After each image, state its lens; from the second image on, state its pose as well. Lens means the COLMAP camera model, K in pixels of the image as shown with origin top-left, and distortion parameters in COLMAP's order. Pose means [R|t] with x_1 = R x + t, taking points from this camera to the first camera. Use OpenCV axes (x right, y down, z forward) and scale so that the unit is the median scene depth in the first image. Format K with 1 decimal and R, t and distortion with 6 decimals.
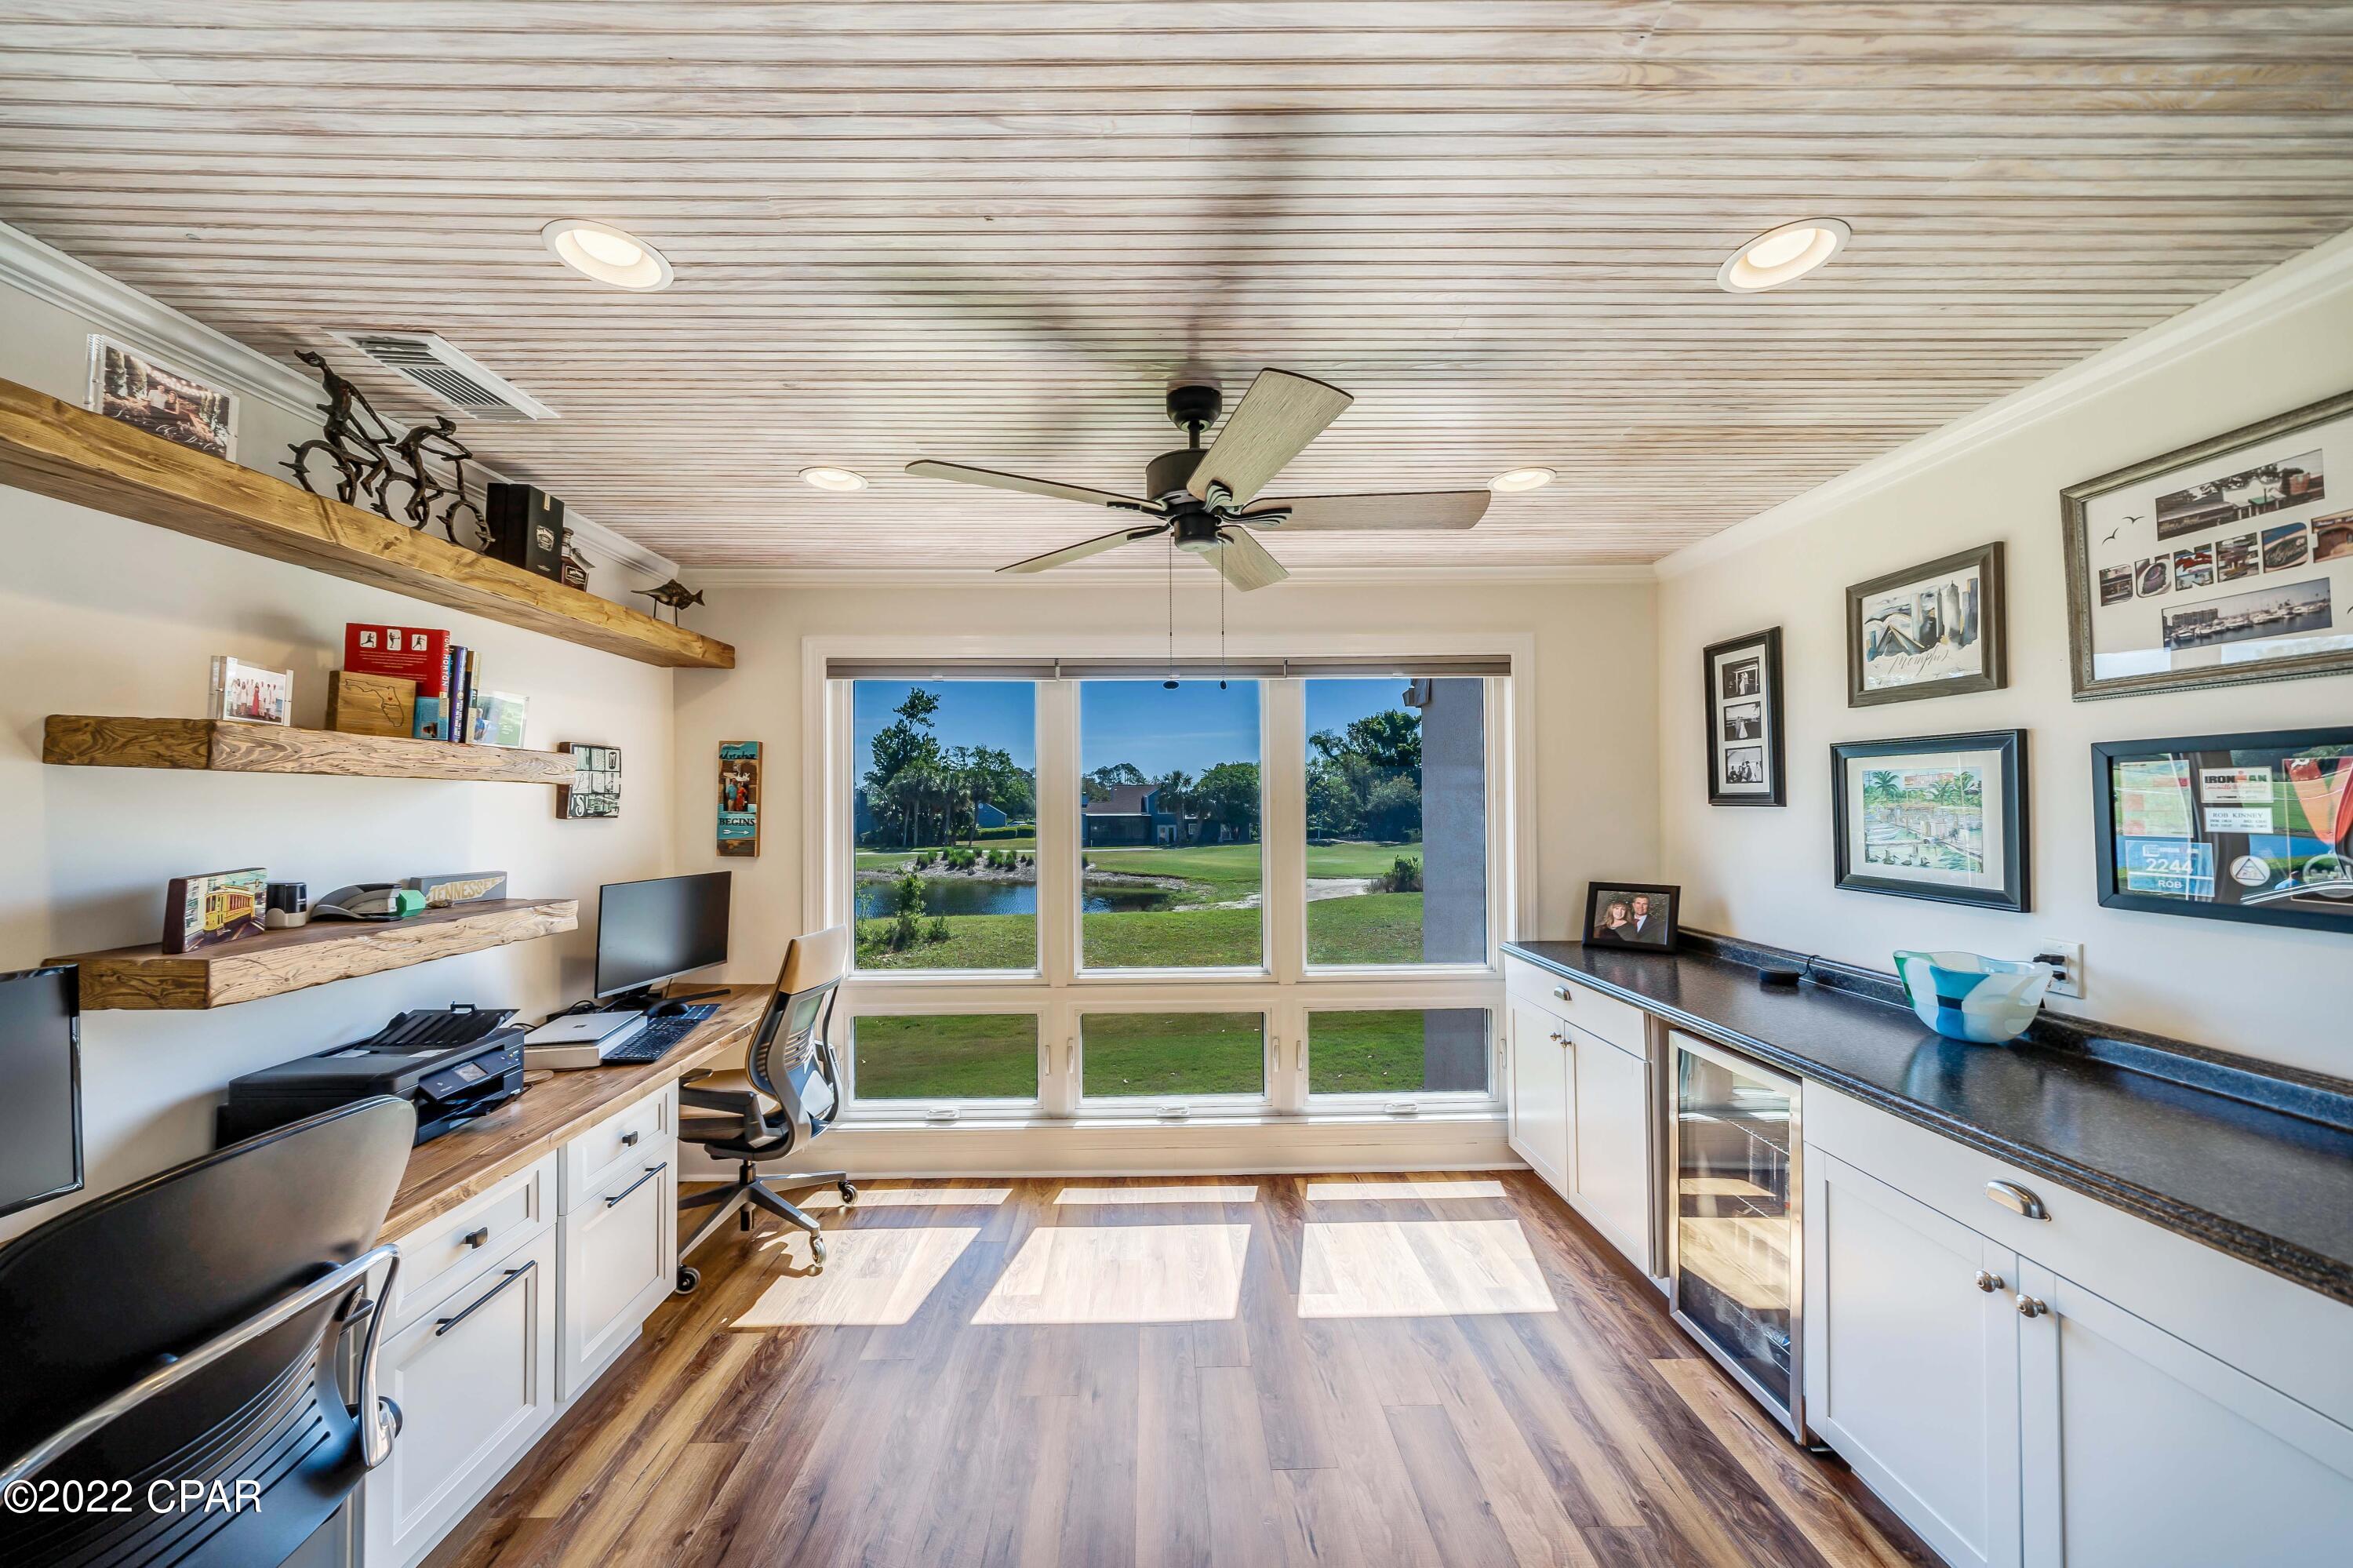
lens RADIAL K [[829.9, 0, 1165.2], [0, 829.9, 787.8], [0, 0, 1]] dist [0.000079, -0.000048]
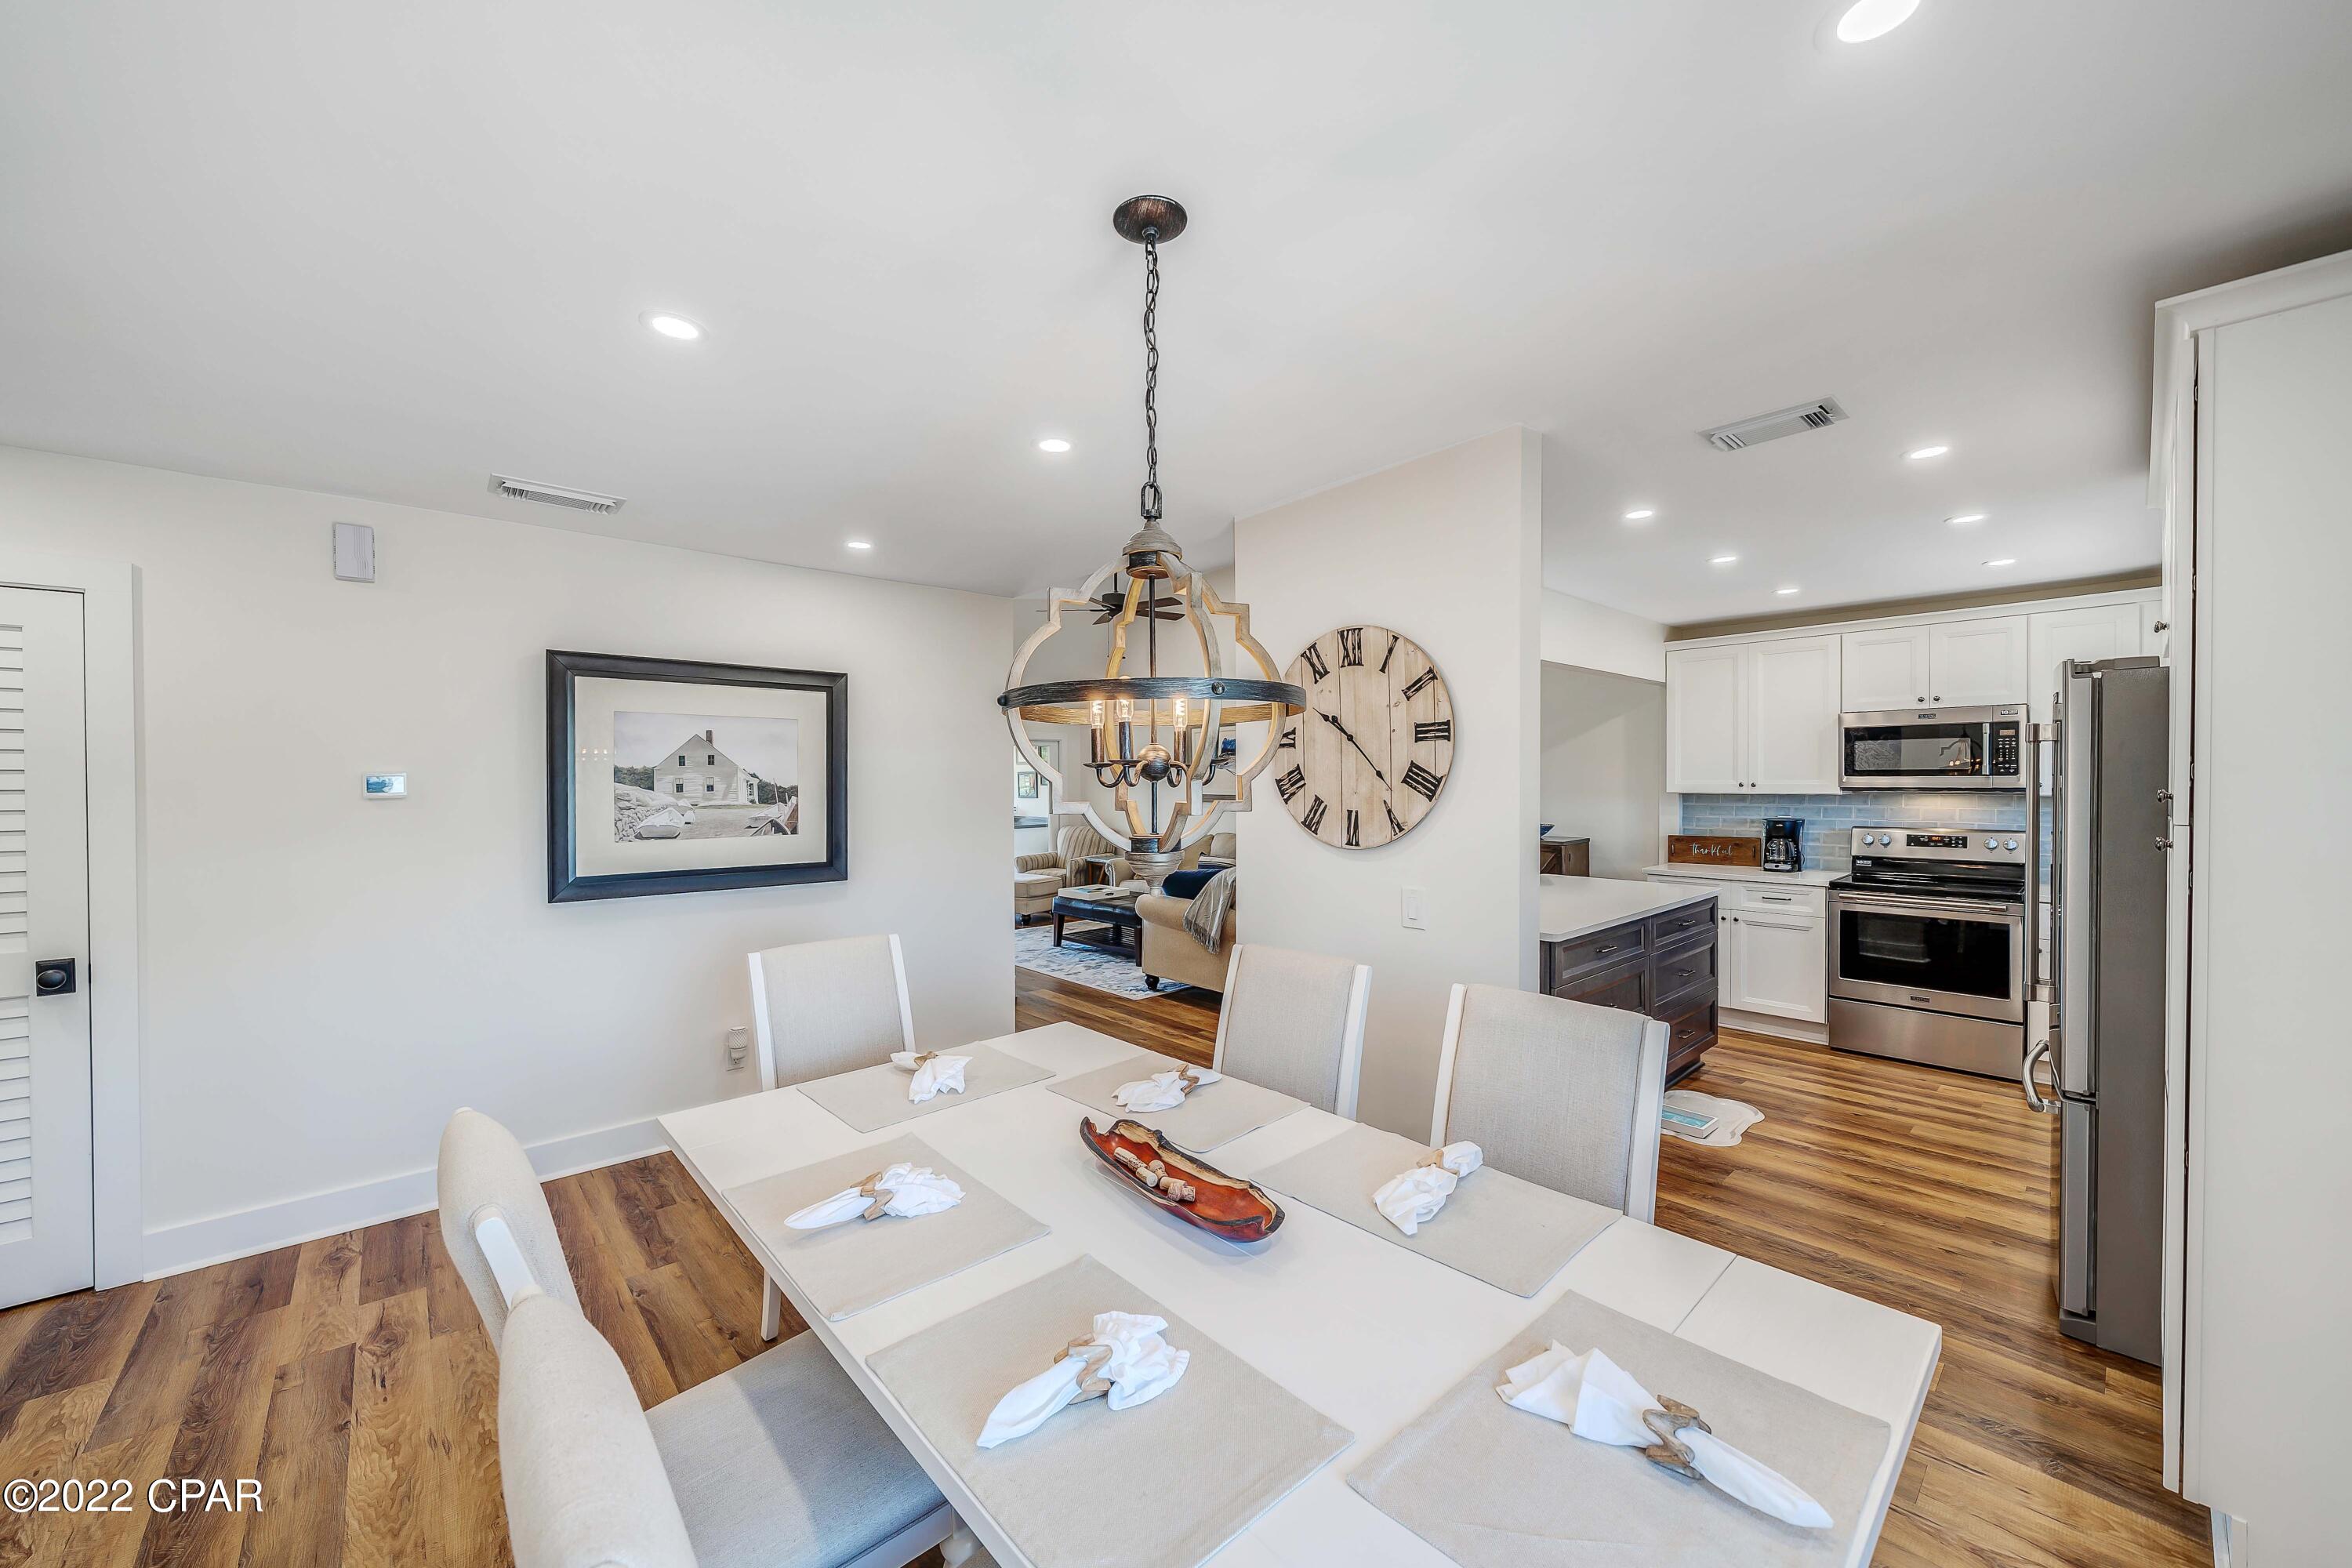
lens RADIAL K [[873.0, 0, 1176.0], [0, 873.0, 784.0], [0, 0, 1]] dist [0.000116, -0.000067]
pose [[0.756101, -0.002696, 0.654450, -1.512615], [-0.010314, 0.999818, 0.016034, -0.049738], [-0.654374, -0.018874, 0.755936, -3.123095]]
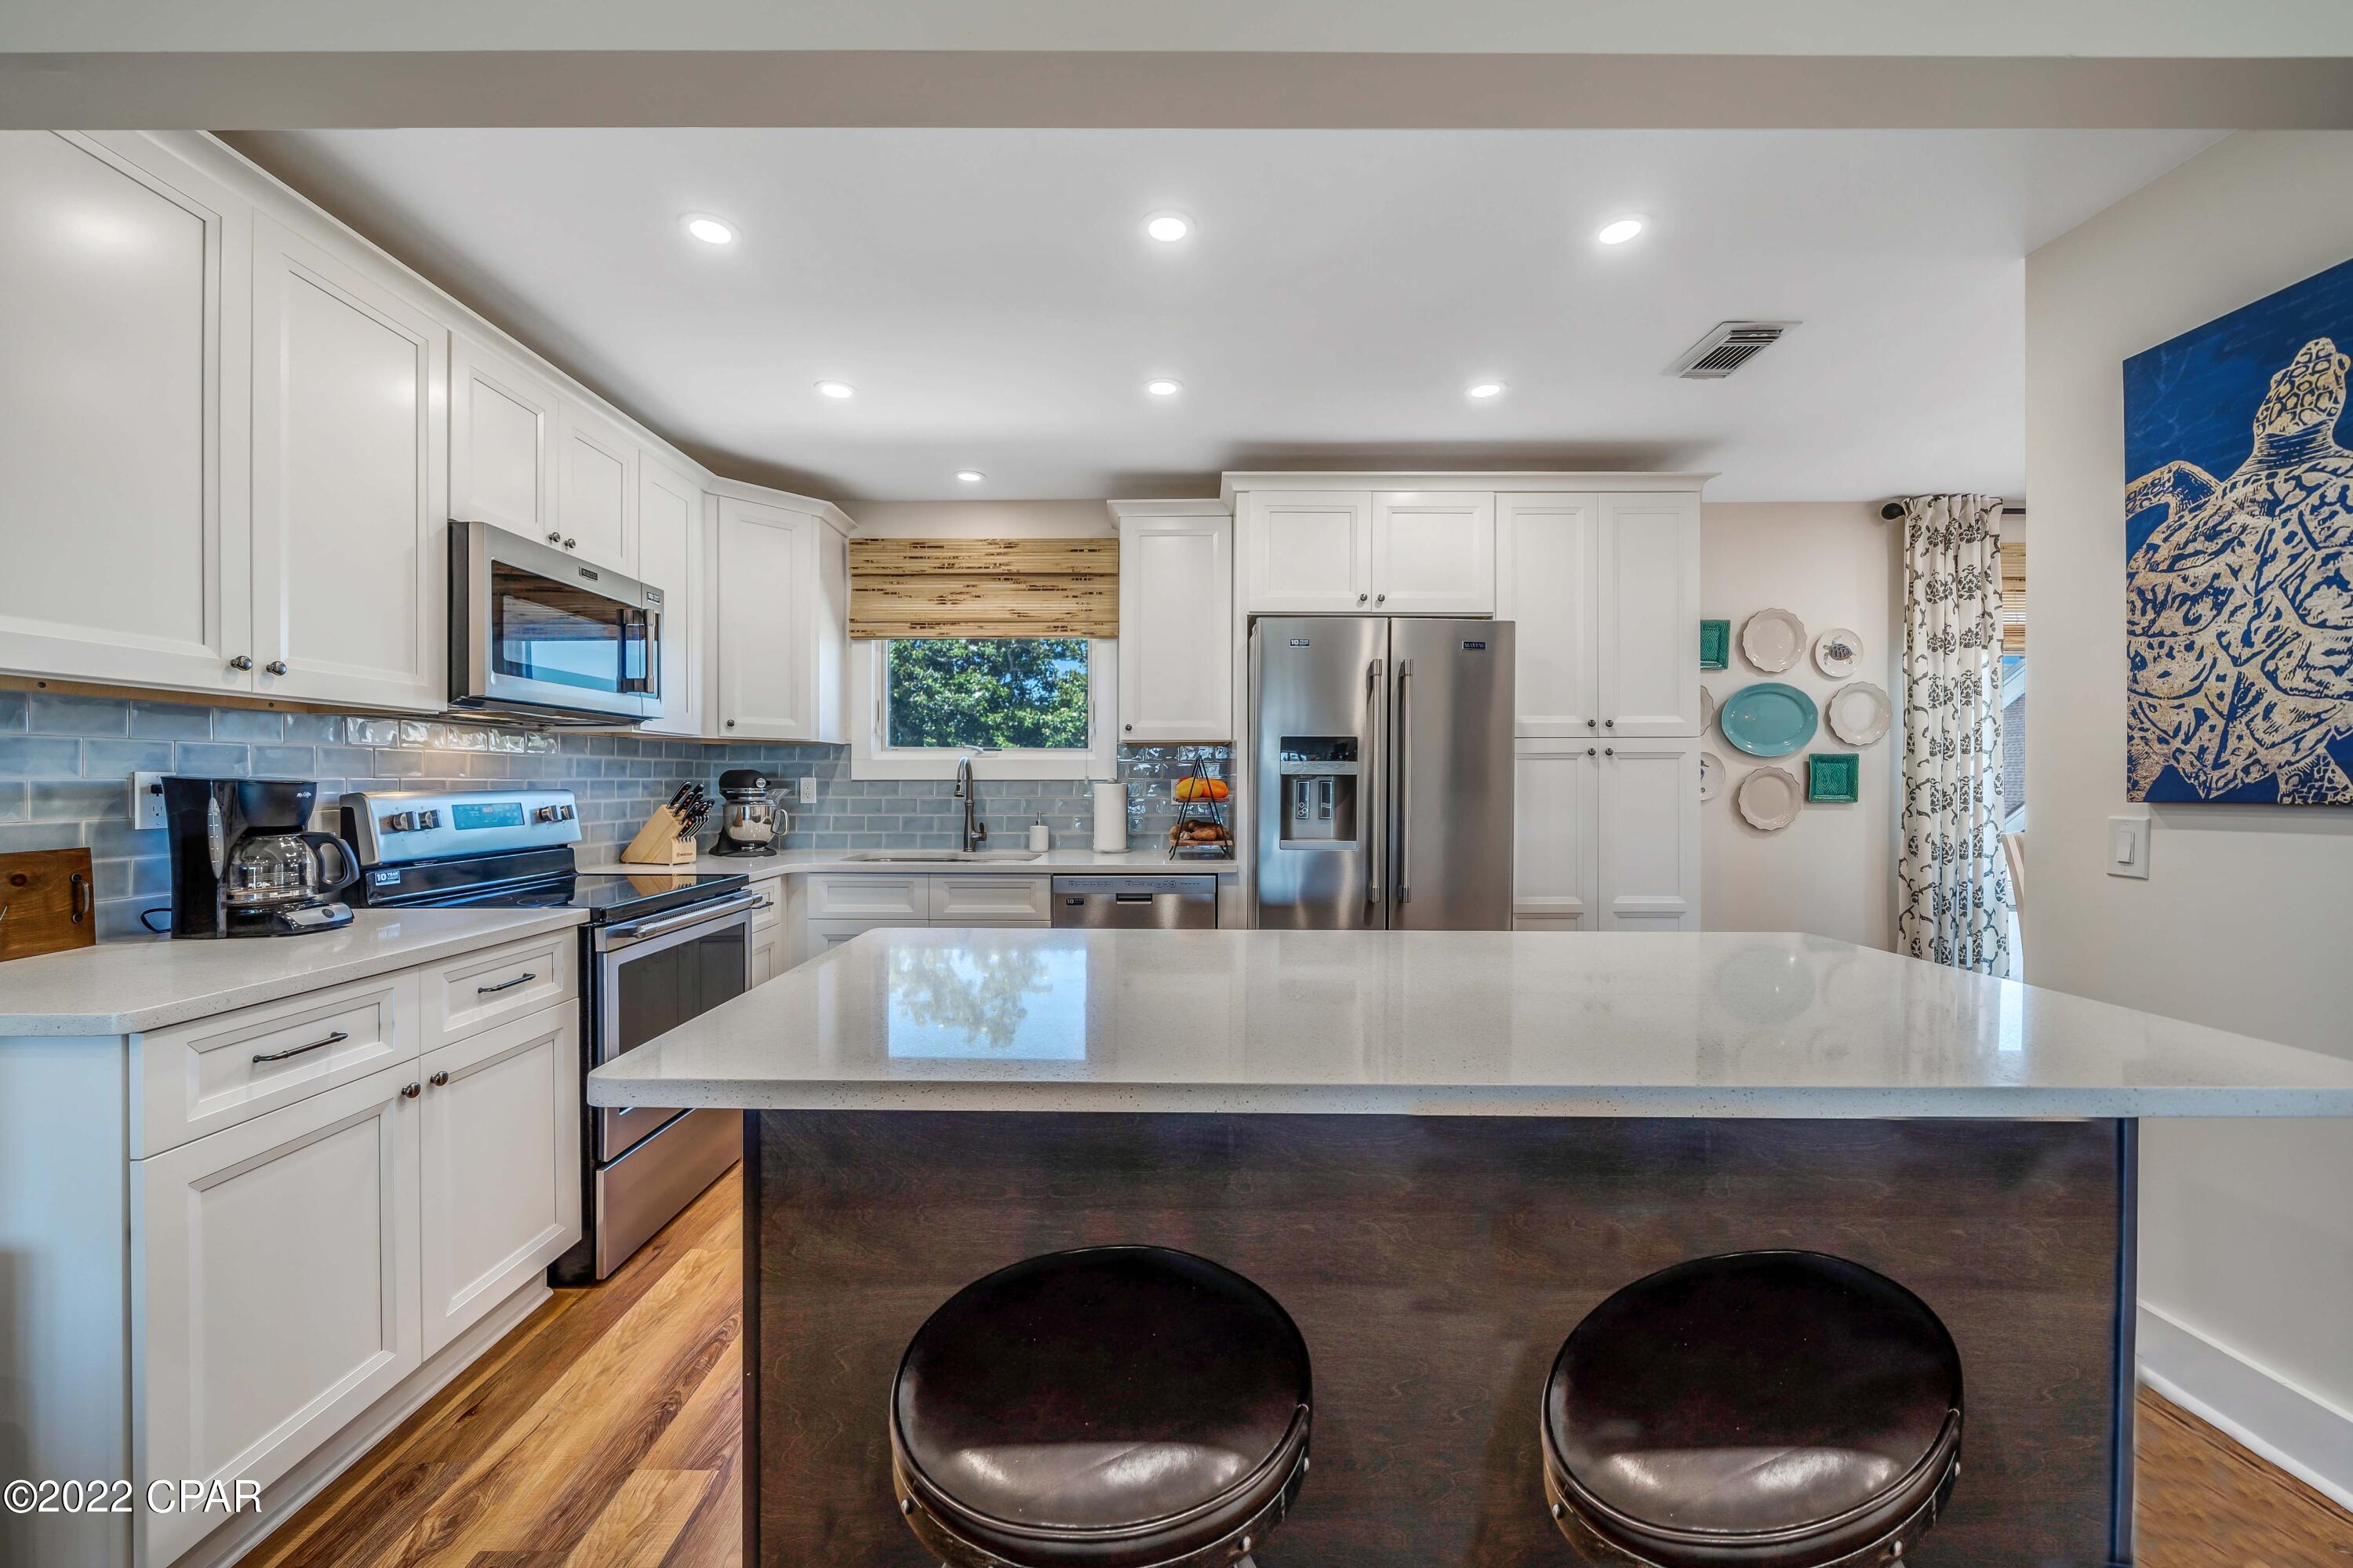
lens RADIAL K [[888.8, 0, 1156.5], [0, 888.8, 788.7], [0, 0, 1]] dist [-0.001145, -0.000578]
pose [[-0.999551, 0.001200, 0.029948, 0.076745], [0.000903, 0.999950, -0.009936, 0.059933], [-0.029958, -0.009905, -0.999502, -1.907888]]
